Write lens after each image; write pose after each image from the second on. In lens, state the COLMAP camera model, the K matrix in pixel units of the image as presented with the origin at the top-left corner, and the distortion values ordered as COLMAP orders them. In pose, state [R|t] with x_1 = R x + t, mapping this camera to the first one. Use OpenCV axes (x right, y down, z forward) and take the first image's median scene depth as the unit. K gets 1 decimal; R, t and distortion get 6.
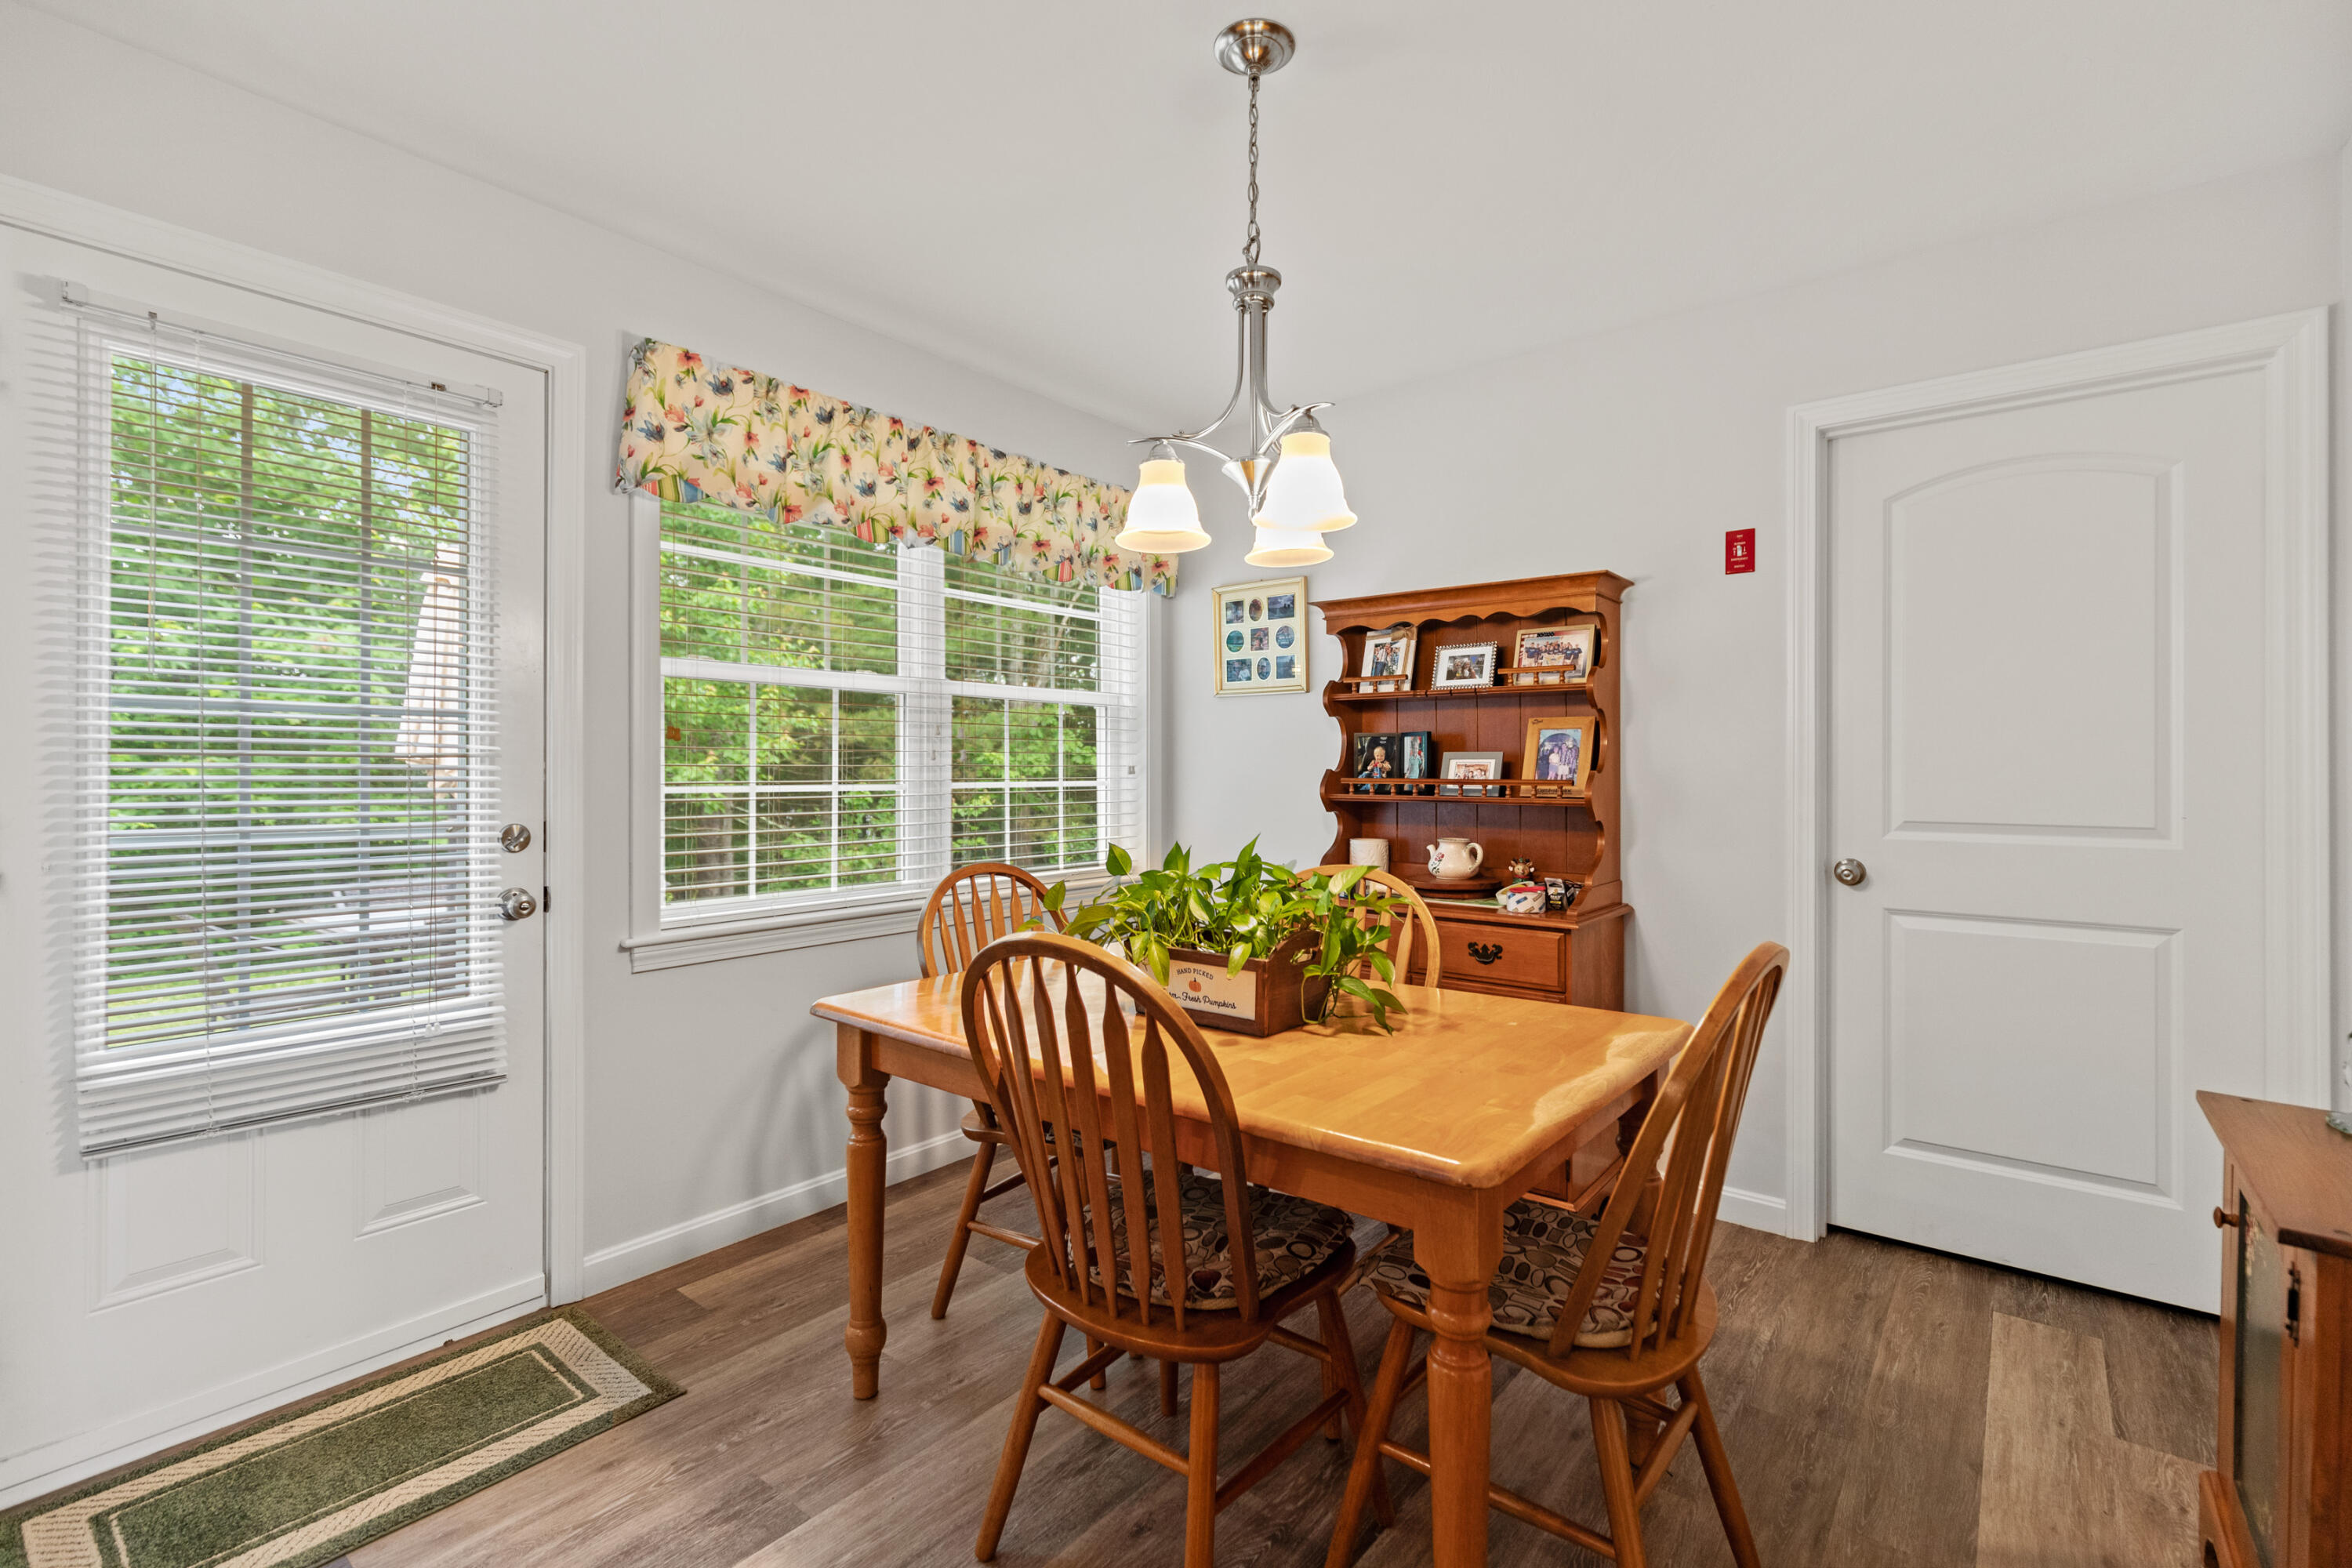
lens RADIAL K [[1062.3, 0, 1183.1], [0, 1062.3, 769.7], [0, 0, 1]] dist [0.010517, -0.003126]
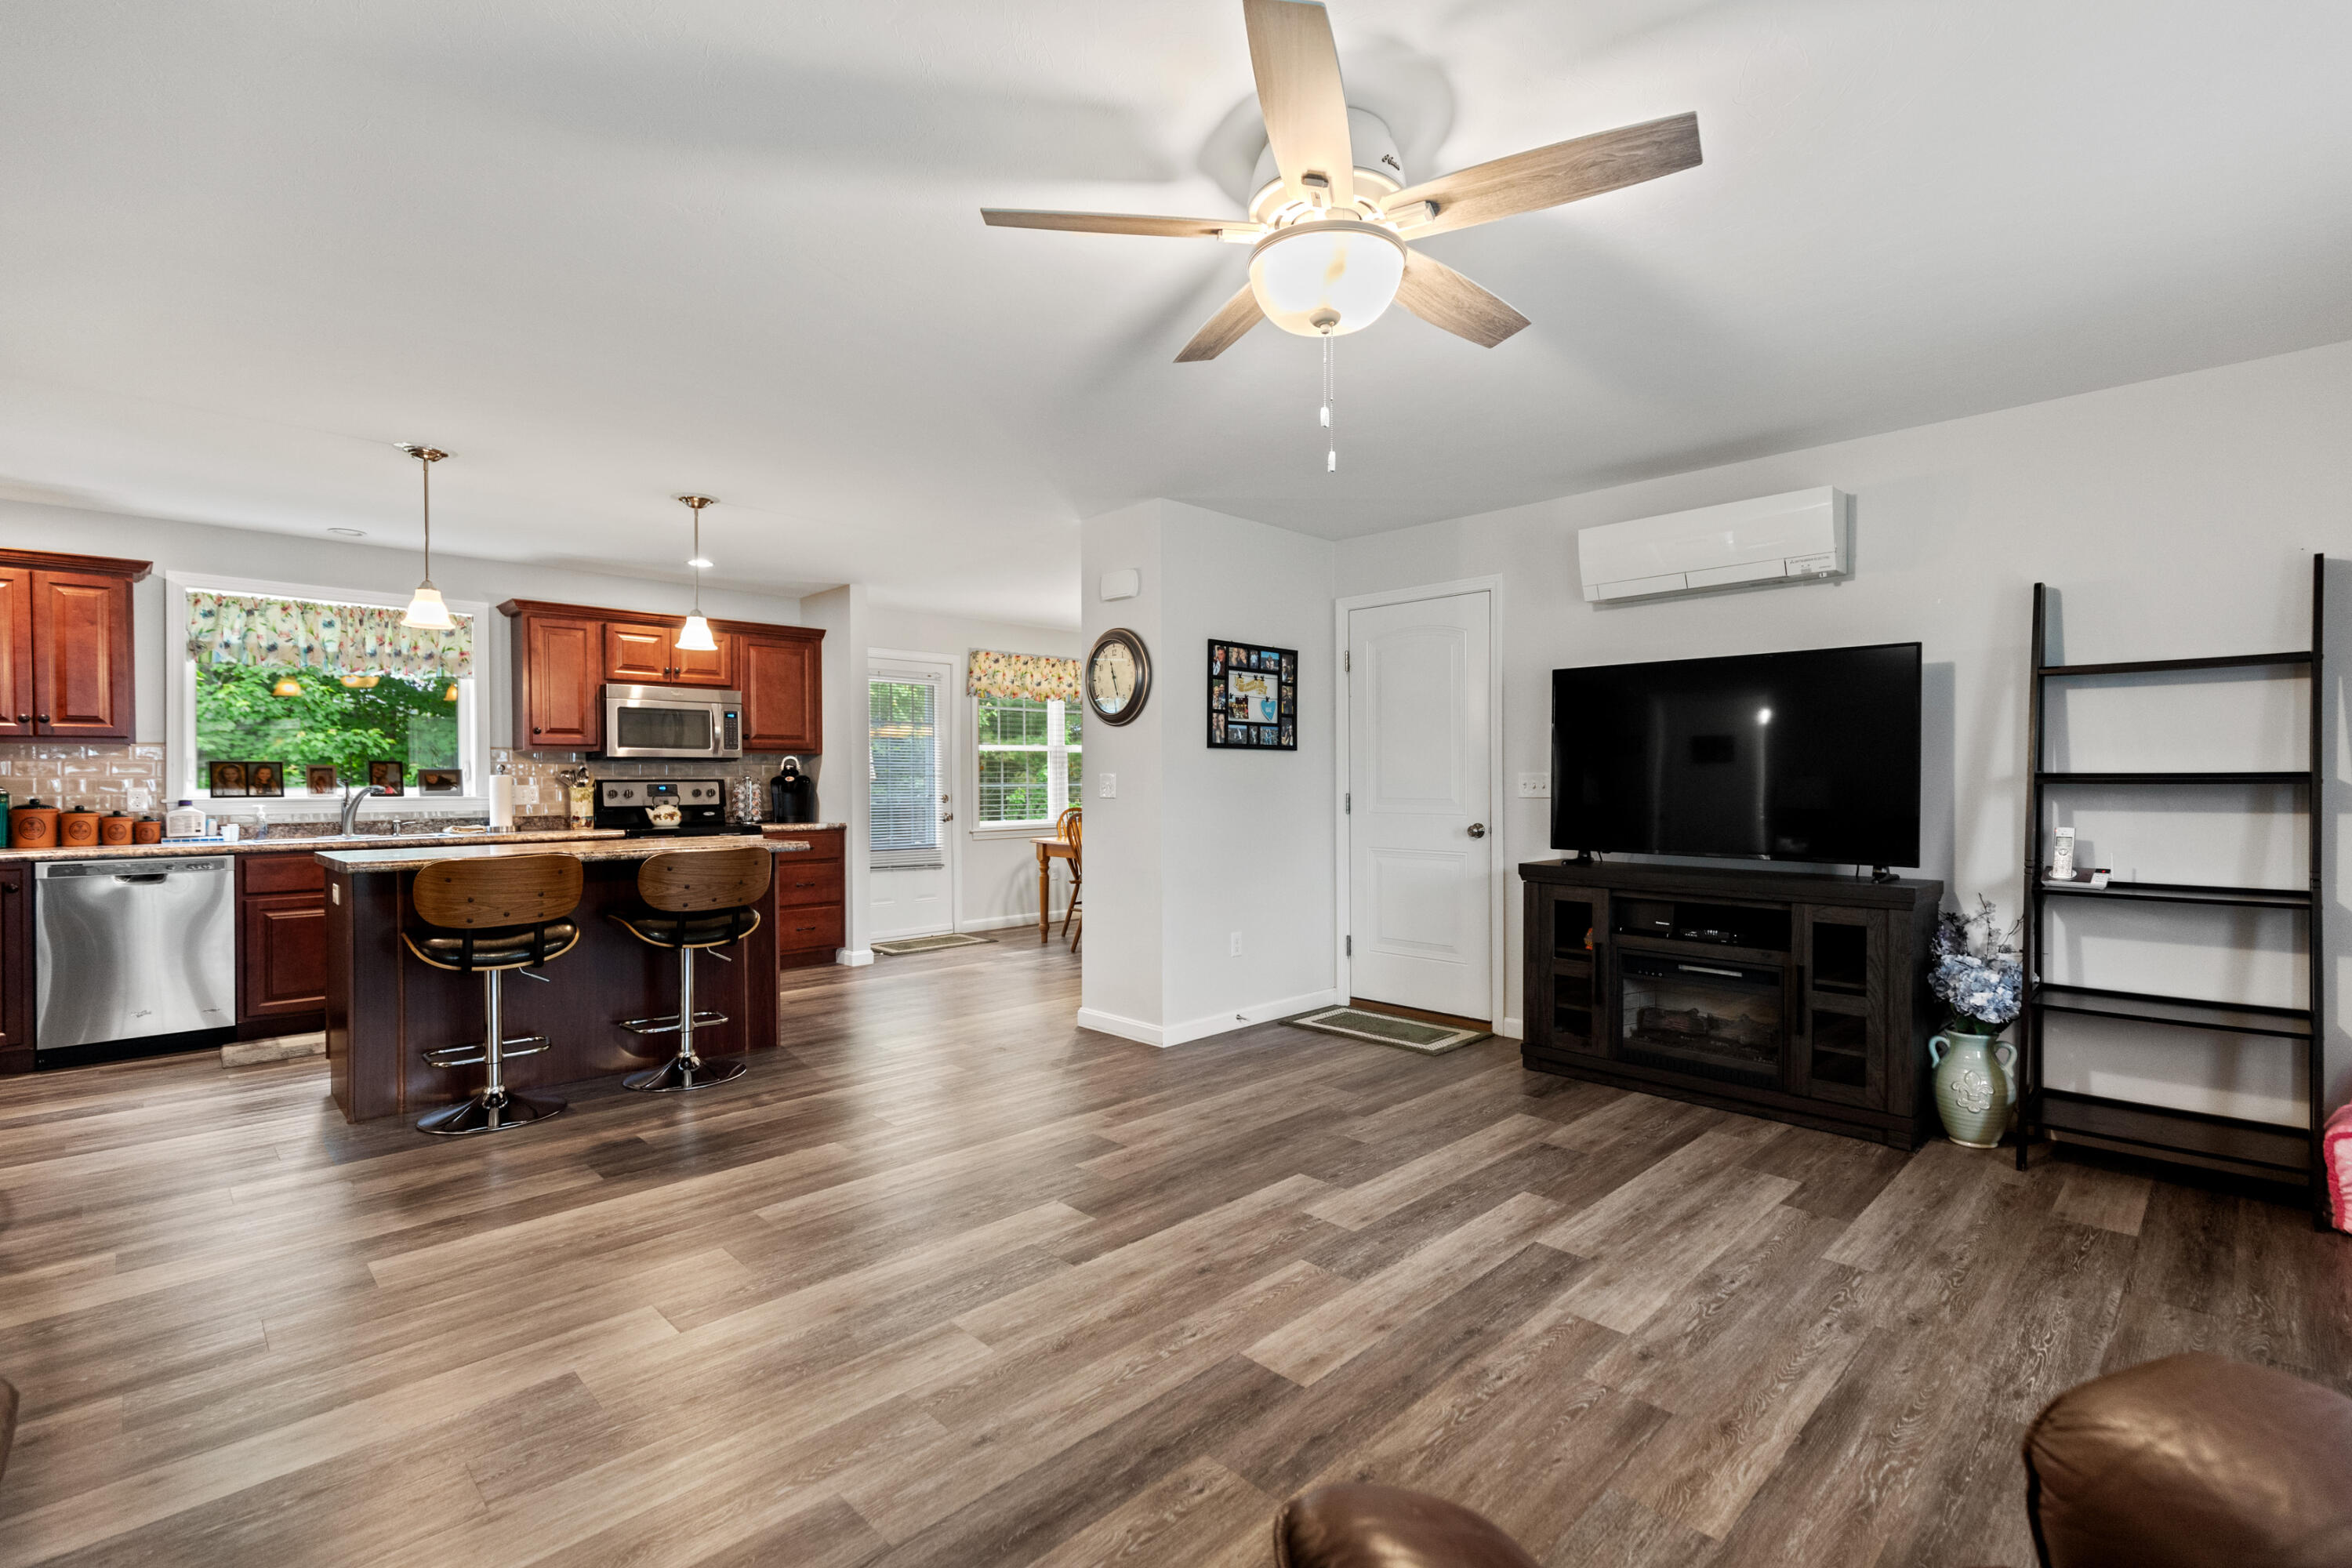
lens RADIAL K [[1062.3, 0, 1183.9], [0, 1062.3, 790.8], [0, 0, 1]] dist [0.010517, -0.003126]
pose [[0.992849, -0.003078, -0.119334, 0.434241], [0.004613, 0.999910, 0.012589, -0.002397], [0.119285, -0.013050, 0.992774, -1.799076]]
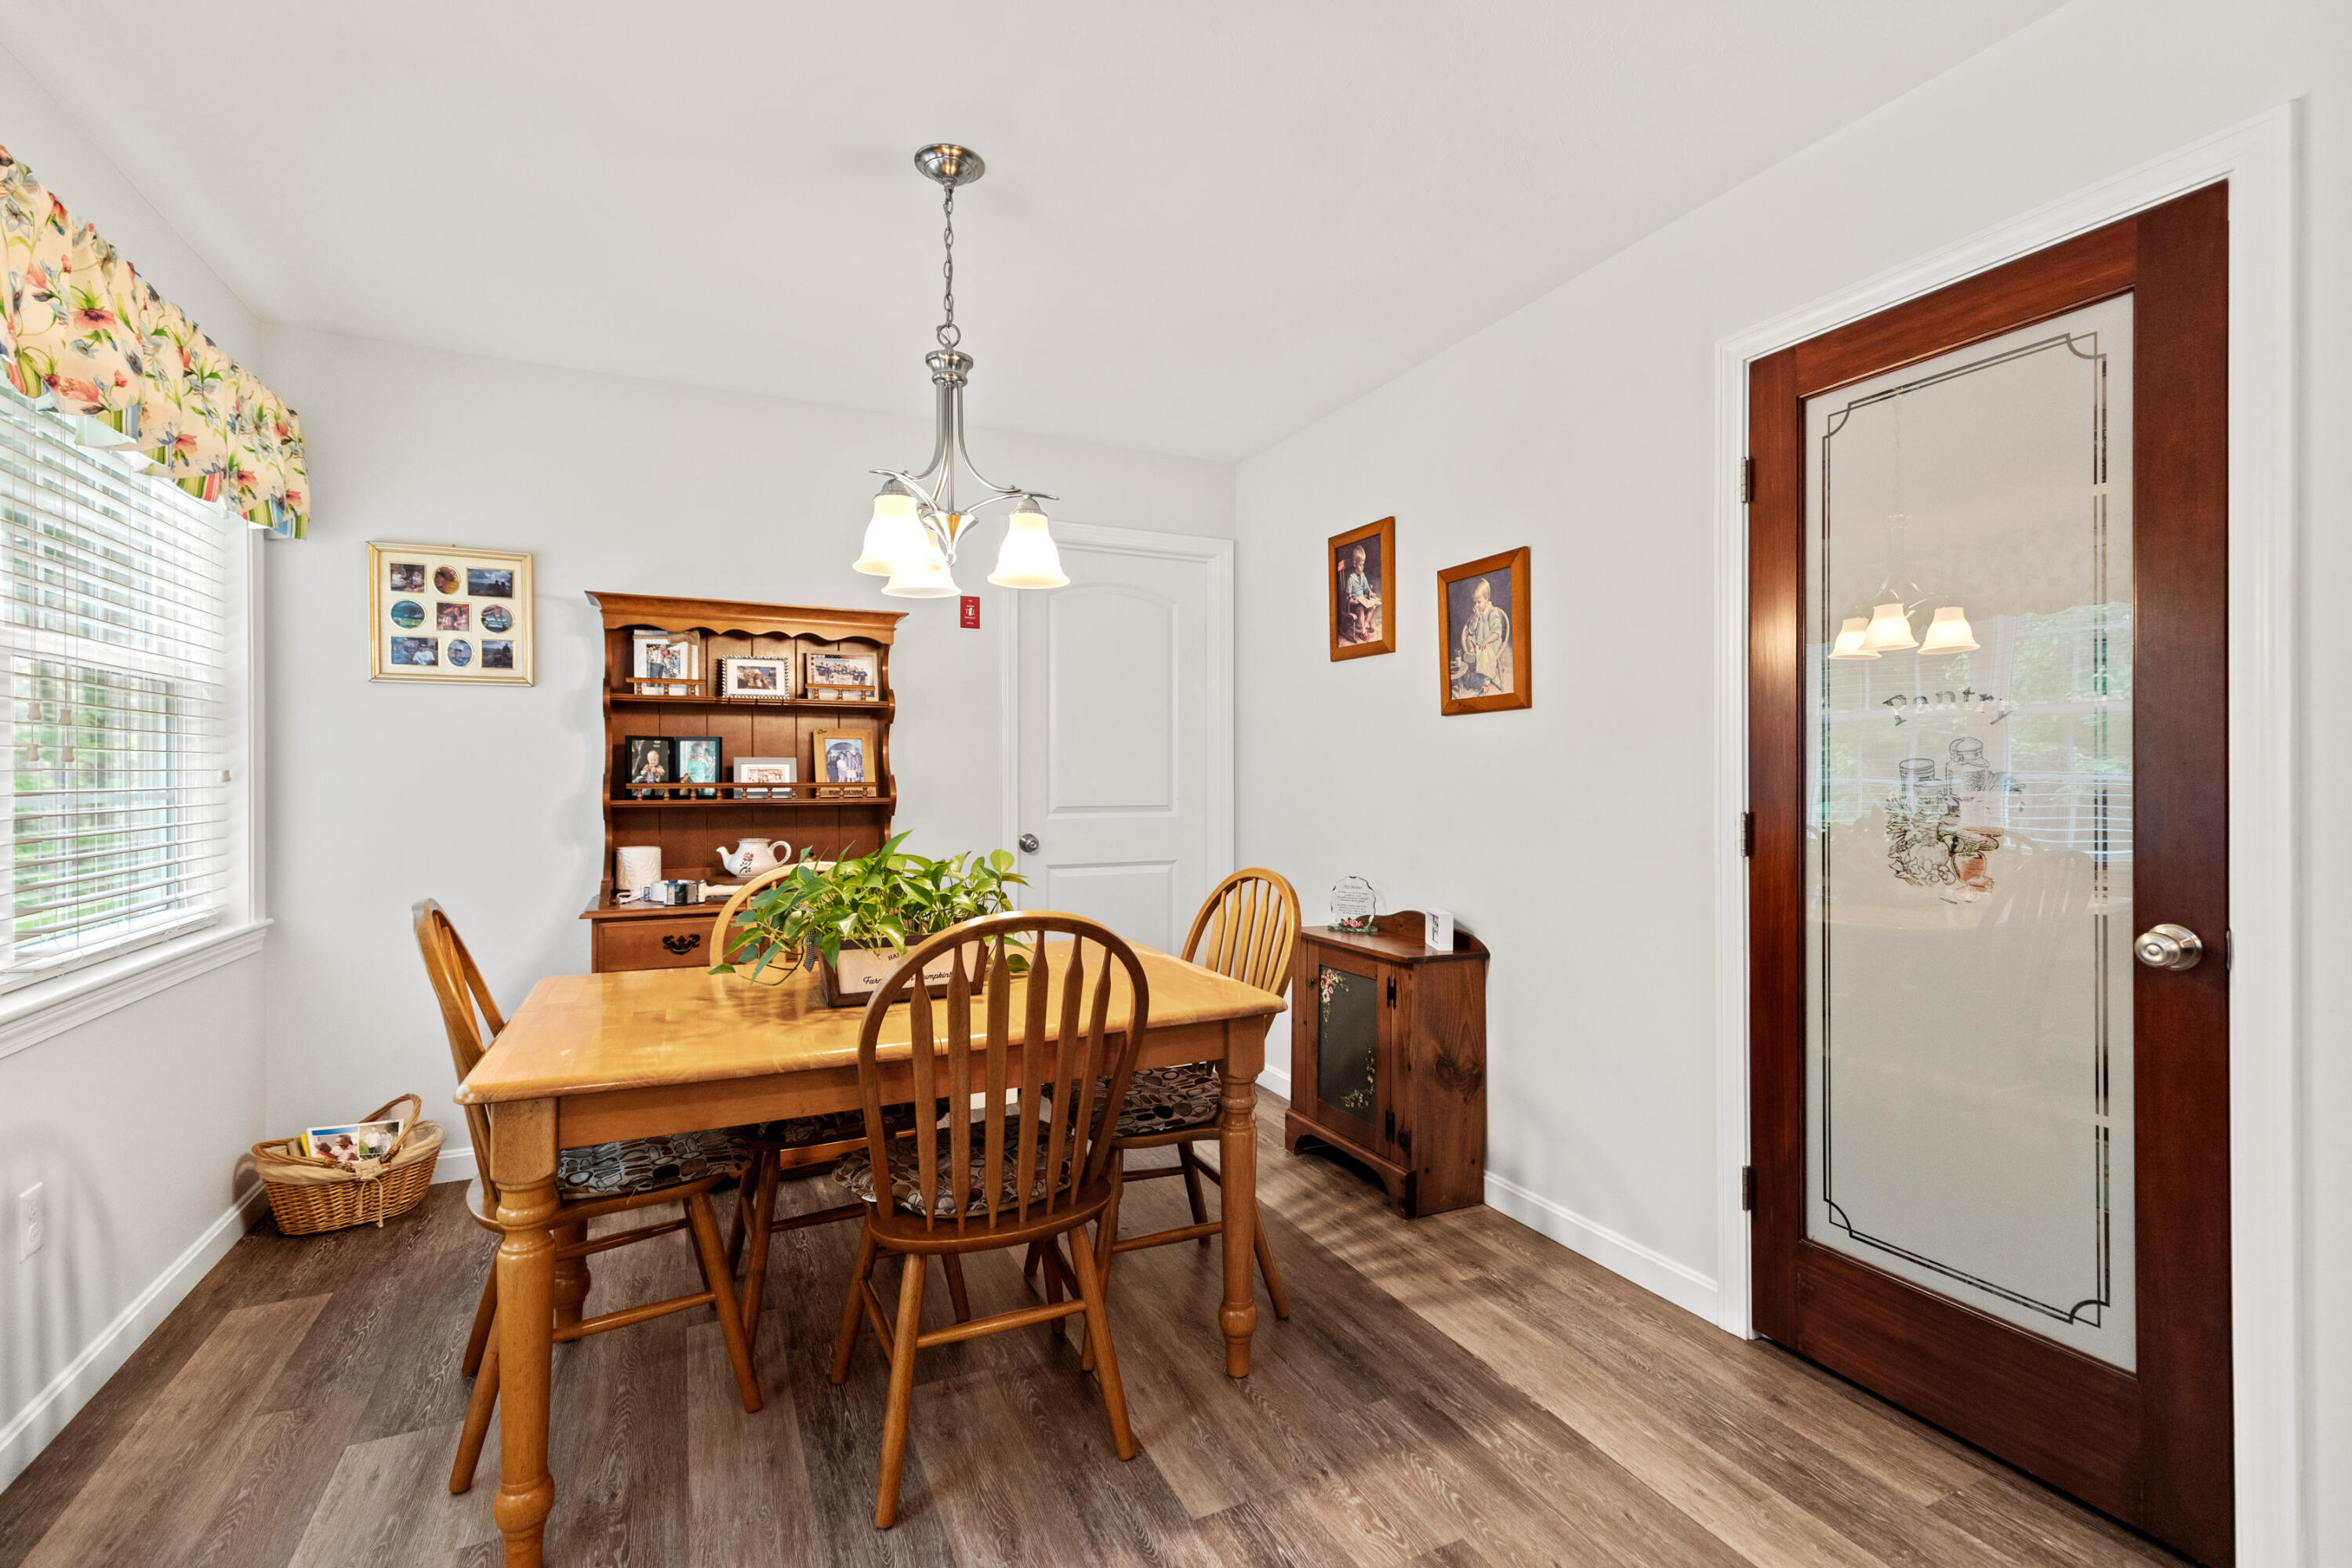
lens RADIAL K [[1062.3, 0, 1192.4], [0, 1062.3, 774.3], [0, 0, 1]] dist [0.010517, -0.003126]
pose [[0.431853, -0.002686, 0.901940, -0.527447], [0.001716, 0.999996, 0.002157, -0.000992], [-0.901943, 0.000617, 0.431856, 0.146734]]
